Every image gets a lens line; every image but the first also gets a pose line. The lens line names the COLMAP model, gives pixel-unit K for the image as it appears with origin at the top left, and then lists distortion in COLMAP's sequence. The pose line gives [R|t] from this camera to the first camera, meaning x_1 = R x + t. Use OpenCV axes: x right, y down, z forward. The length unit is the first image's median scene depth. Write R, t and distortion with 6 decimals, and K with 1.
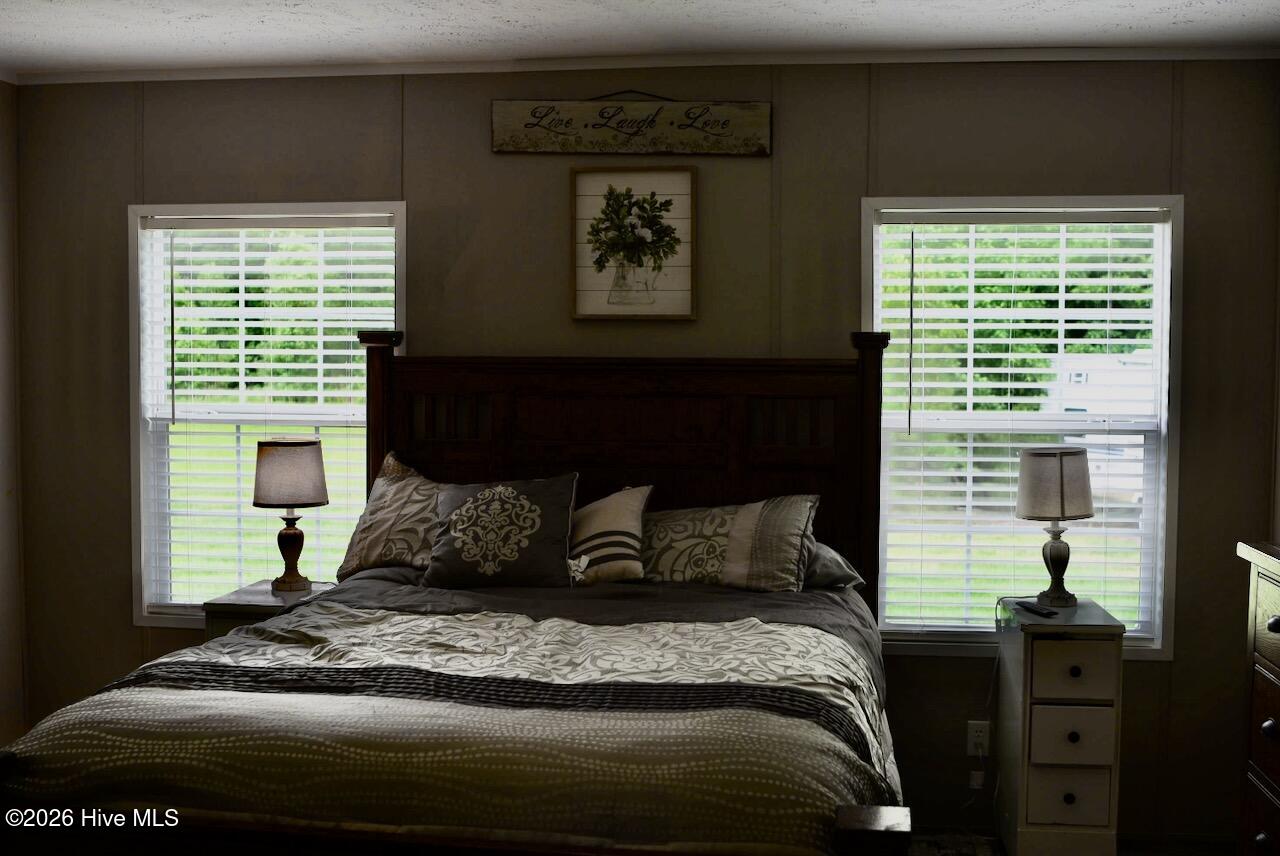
lens RADIAL K [[1353.3, 0, 638.5], [0, 1353.3, 429.4], [0, 0, 1]] dist [-0.074021, 0.000000]
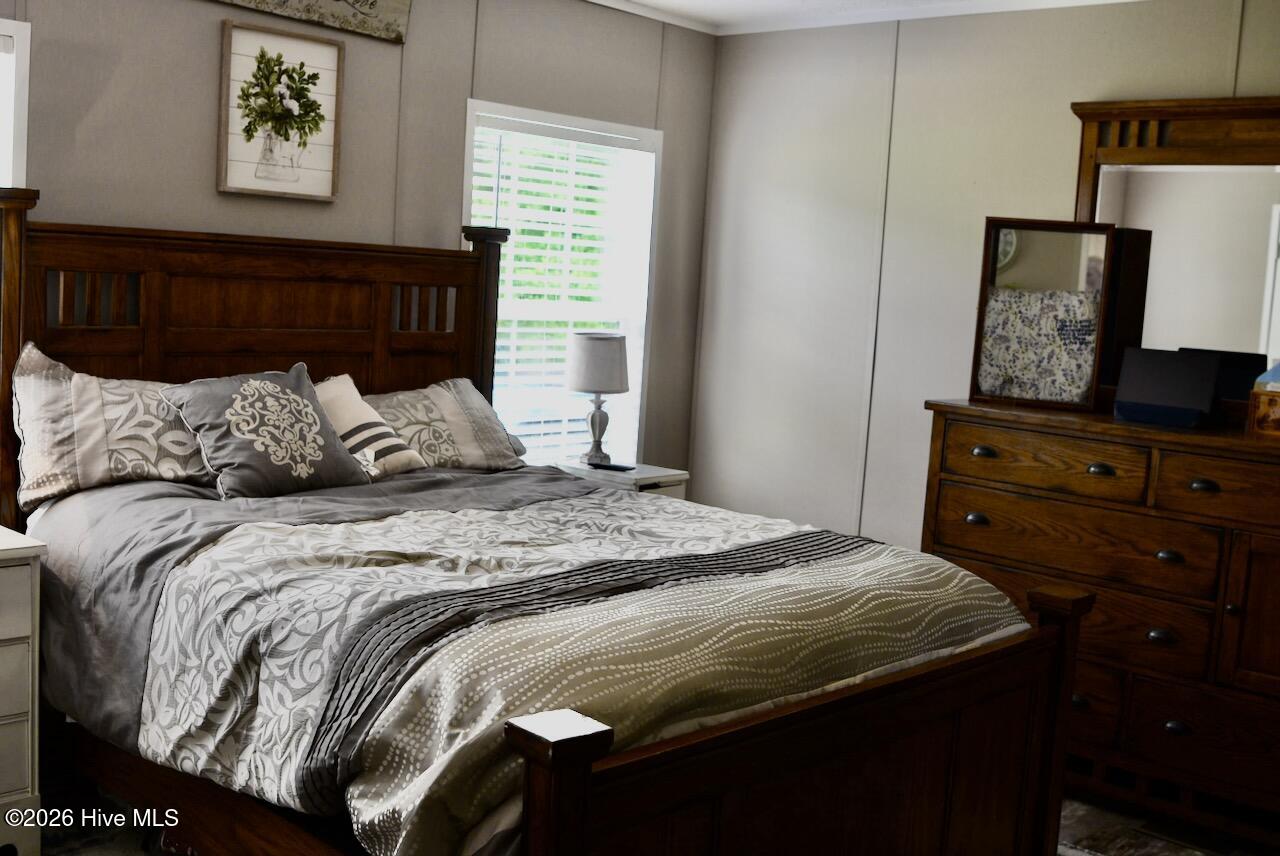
lens RADIAL K [[1353.3, 0, 630.0], [0, 1353.3, 426.9], [0, 0, 1]] dist [-0.074021, 0.000000]
pose [[0.579758, -0.062278, 0.812405, -0.632333], [-0.015422, 0.996057, 0.087362, -0.008123], [-0.814643, -0.063177, 0.576511, 0.262565]]
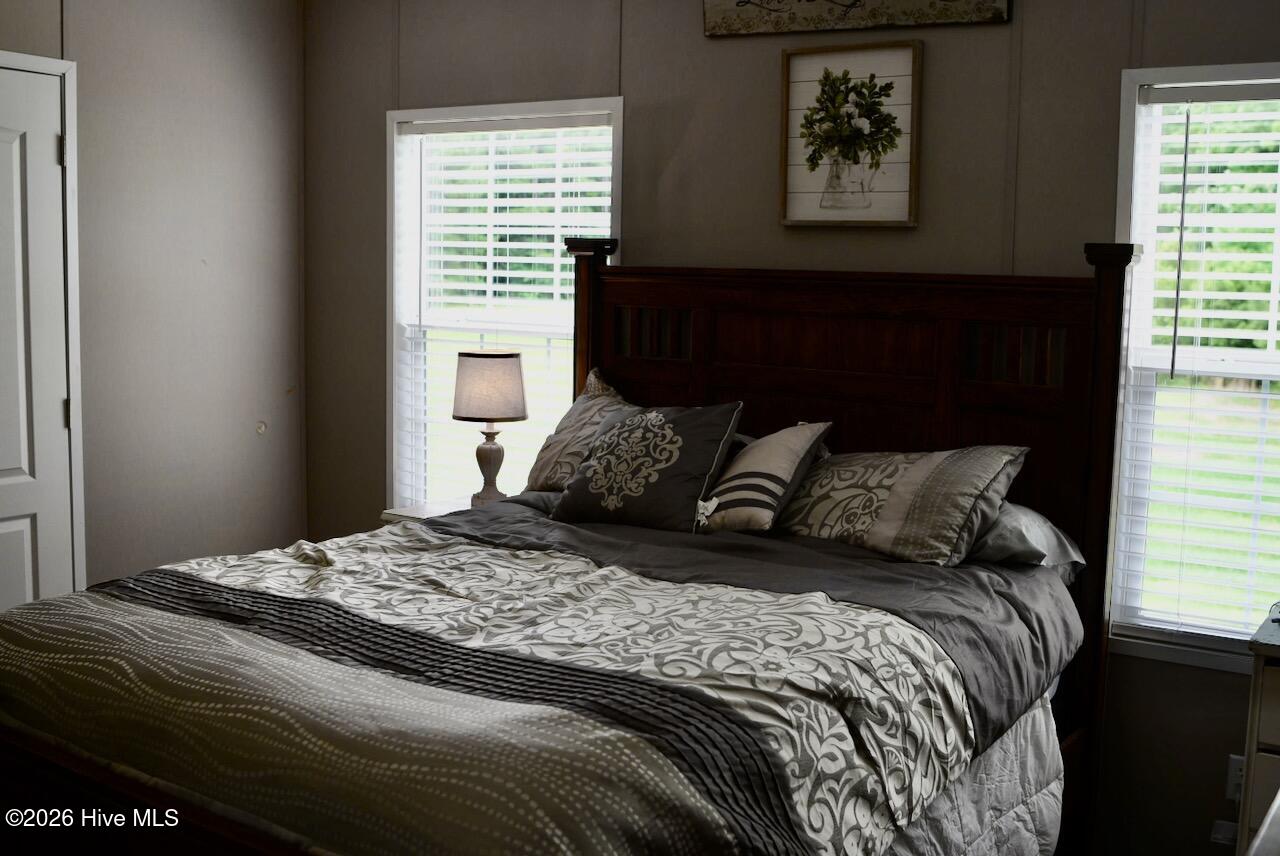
lens RADIAL K [[1353.3, 0, 641.9], [0, 1353.3, 430.8], [0, 0, 1]] dist [-0.074021, 0.000000]
pose [[0.897666, 0.066344, -0.435654, 0.261896], [-0.038368, 0.996615, 0.072711, -0.009883], [0.439004, -0.048555, 0.897172, 0.177408]]
